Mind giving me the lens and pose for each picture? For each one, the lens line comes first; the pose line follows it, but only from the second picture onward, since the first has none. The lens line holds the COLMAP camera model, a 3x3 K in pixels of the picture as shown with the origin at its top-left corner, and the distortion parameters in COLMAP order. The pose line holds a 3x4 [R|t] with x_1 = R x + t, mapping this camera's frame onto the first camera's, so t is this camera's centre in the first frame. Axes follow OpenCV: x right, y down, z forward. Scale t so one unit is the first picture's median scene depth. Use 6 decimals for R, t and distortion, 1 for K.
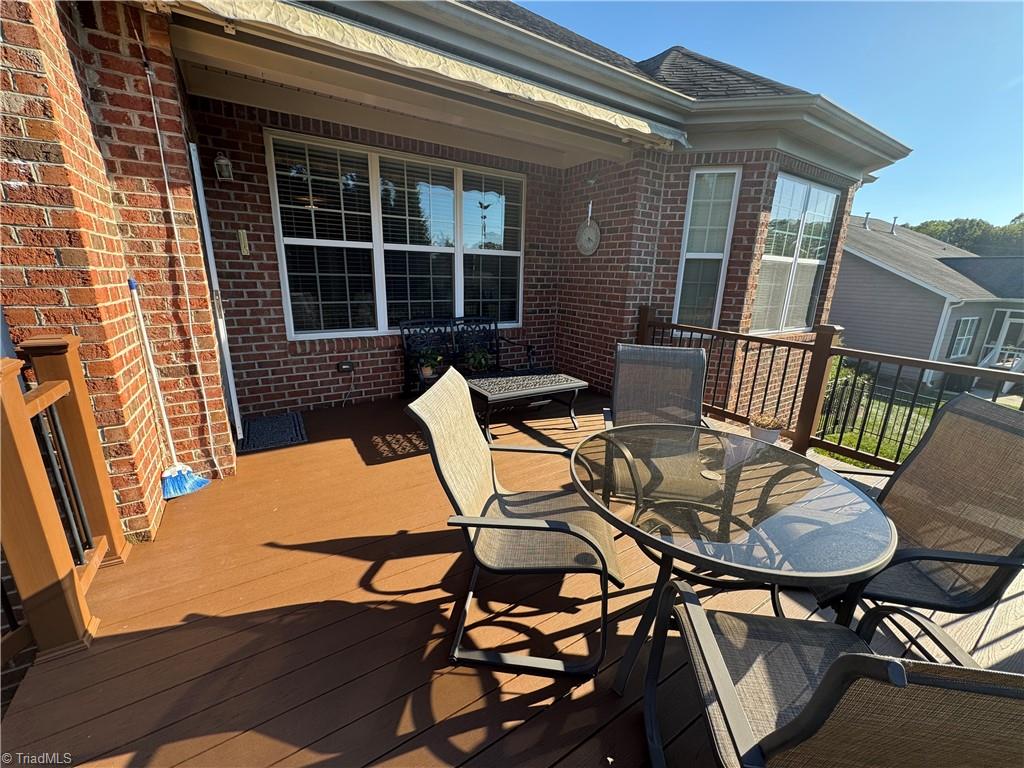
lens RADIAL K [[407.6, 0, 512.6], [0, 407.6, 381.8], [0, 0, 1]] dist [-0.002133, 0.000233]
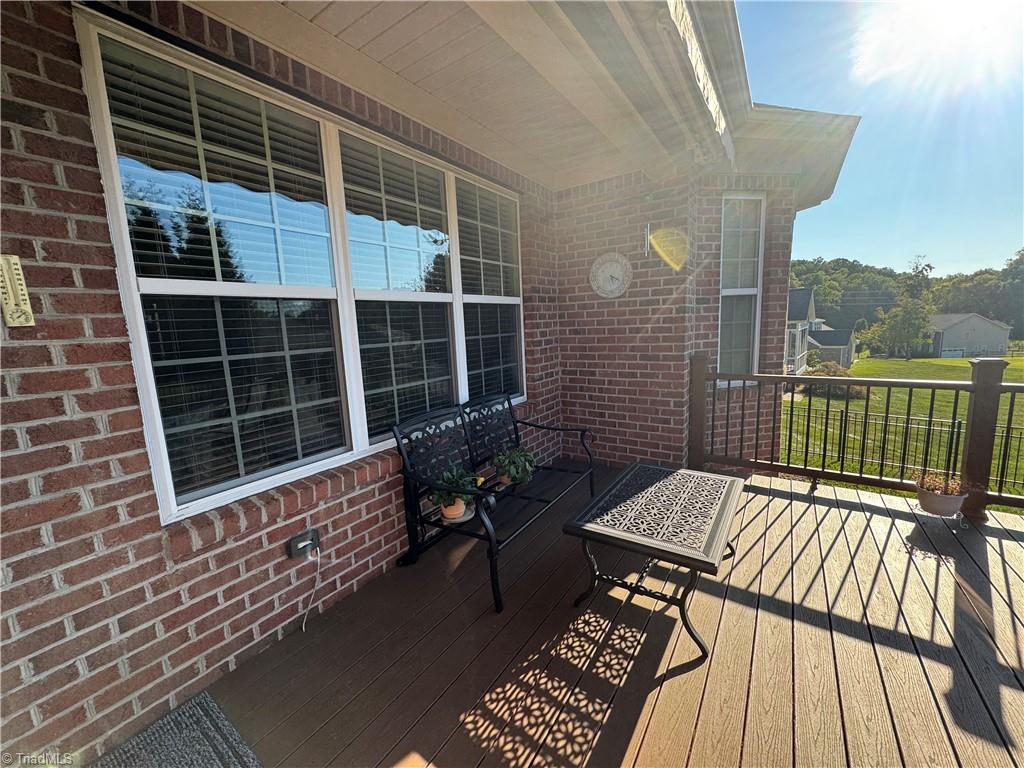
lens RADIAL K [[407.6, 0, 512.6], [0, 407.6, 381.8], [0, 0, 1]] dist [-0.002133, 0.000233]
pose [[0.914768, -0.120843, 0.385482, -0.338721], [0.166381, 0.982223, -0.086917, -0.135777], [-0.368126, 0.143645, 0.918613, 0.439614]]
